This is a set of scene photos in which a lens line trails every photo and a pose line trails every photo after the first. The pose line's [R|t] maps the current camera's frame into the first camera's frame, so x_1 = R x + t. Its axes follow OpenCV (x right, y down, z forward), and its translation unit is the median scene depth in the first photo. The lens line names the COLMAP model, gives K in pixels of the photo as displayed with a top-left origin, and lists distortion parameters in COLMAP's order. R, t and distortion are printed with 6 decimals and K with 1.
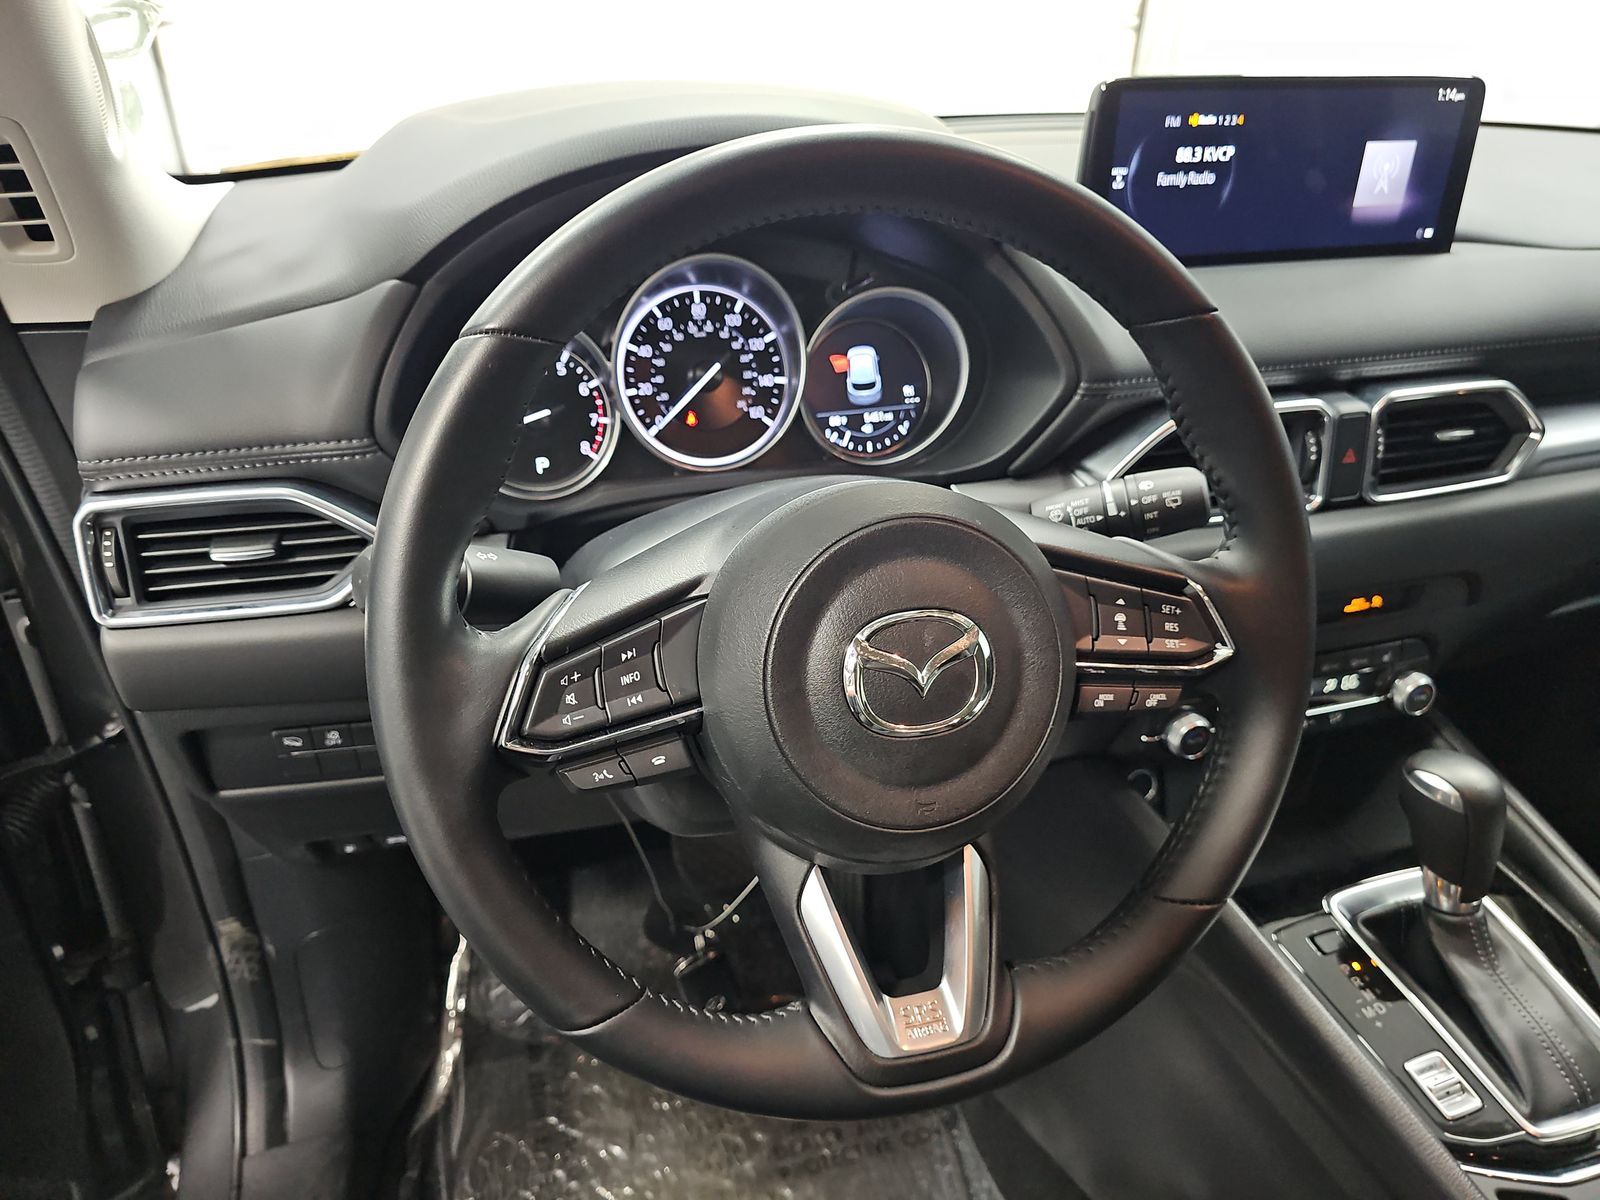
lens RADIAL K [[1045.3, 0, 794.3], [0, 1045.3, 613.3], [0, 0, 1]] dist [0.025901, -0.027592]
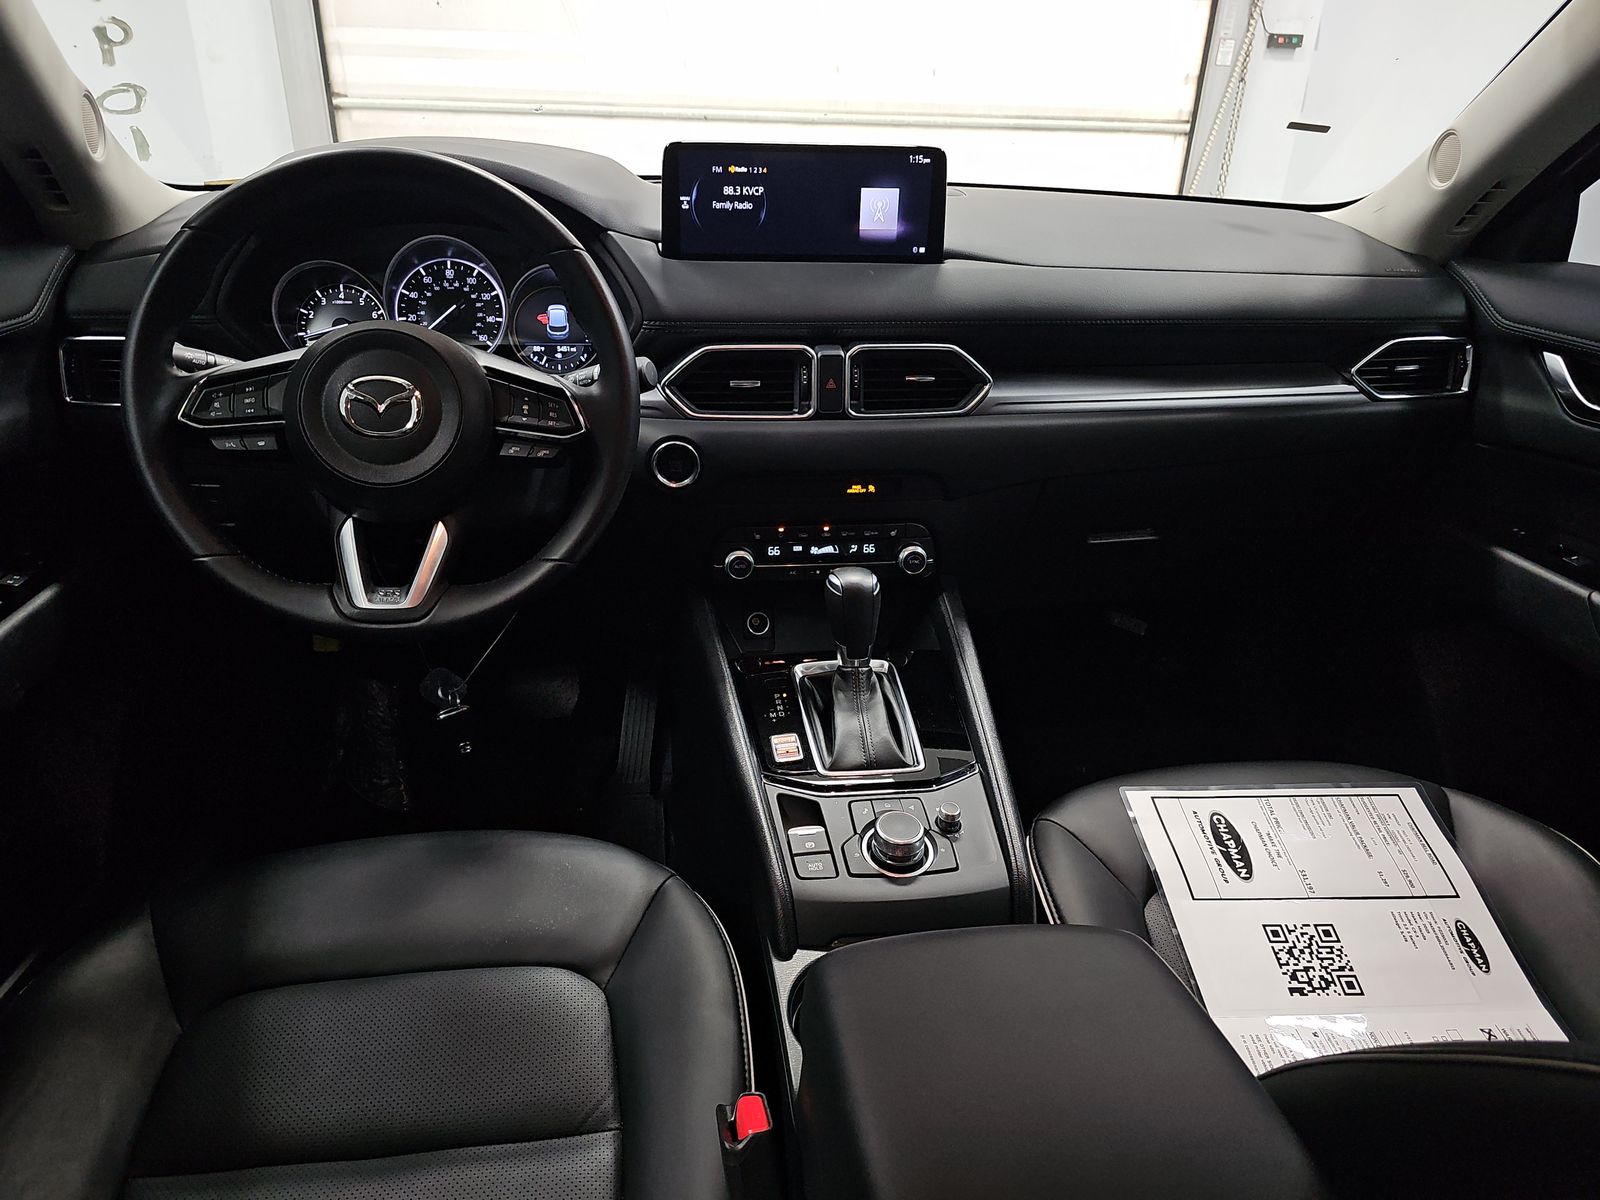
lens RADIAL K [[1045.3, 0, 810.4], [0, 1045.3, 628.4], [0, 0, 1]] dist [0.025901, -0.027592]
pose [[0.987354, 0.088095, -0.131804, 0.733481], [-0.096697, 0.993483, -0.060340, 0.309347], [0.125629, 0.072322, 0.989438, -0.519048]]
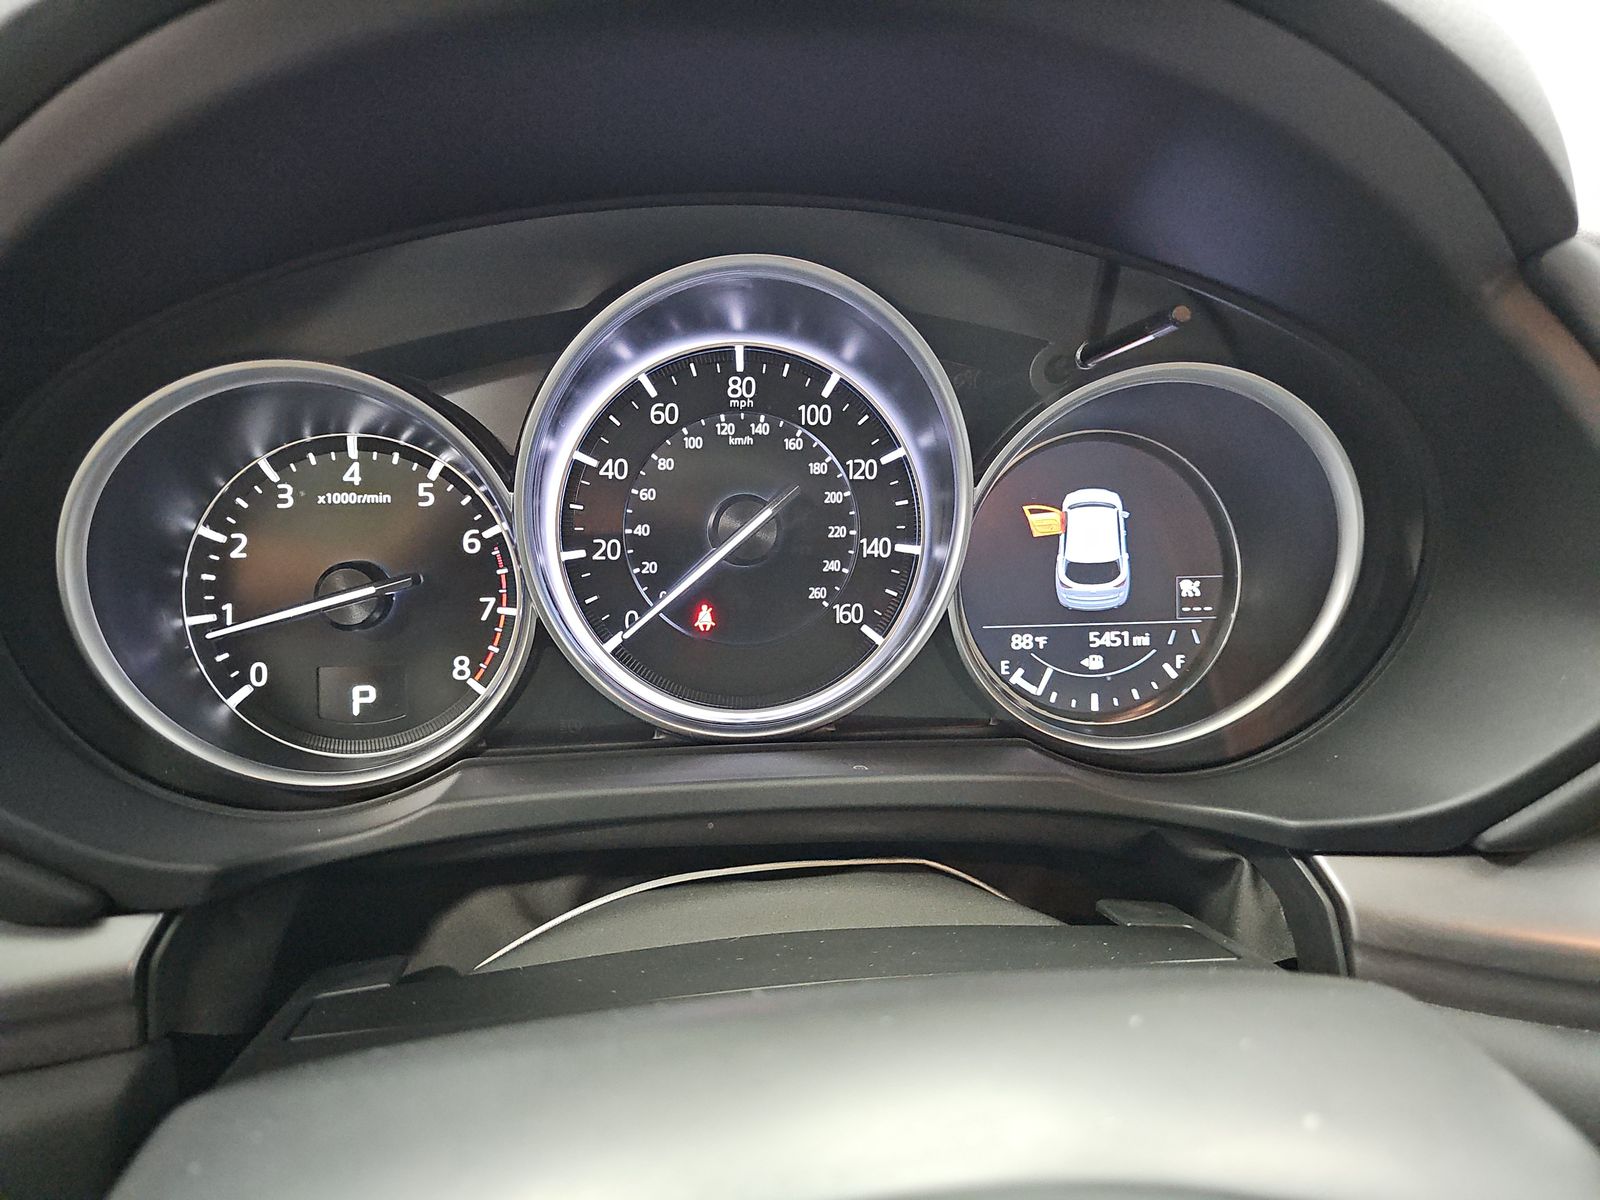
lens RADIAL K [[1045.3, 0, 790.0], [0, 1045.3, 588.2], [0, 0, 1]] dist [0.025901, -0.027592]
pose [[0.985985, 0.086518, -0.142650, 0.002211], [-0.100741, 0.990301, -0.095687, -0.161248], [0.132988, 0.108717, 0.985137, 0.561763]]
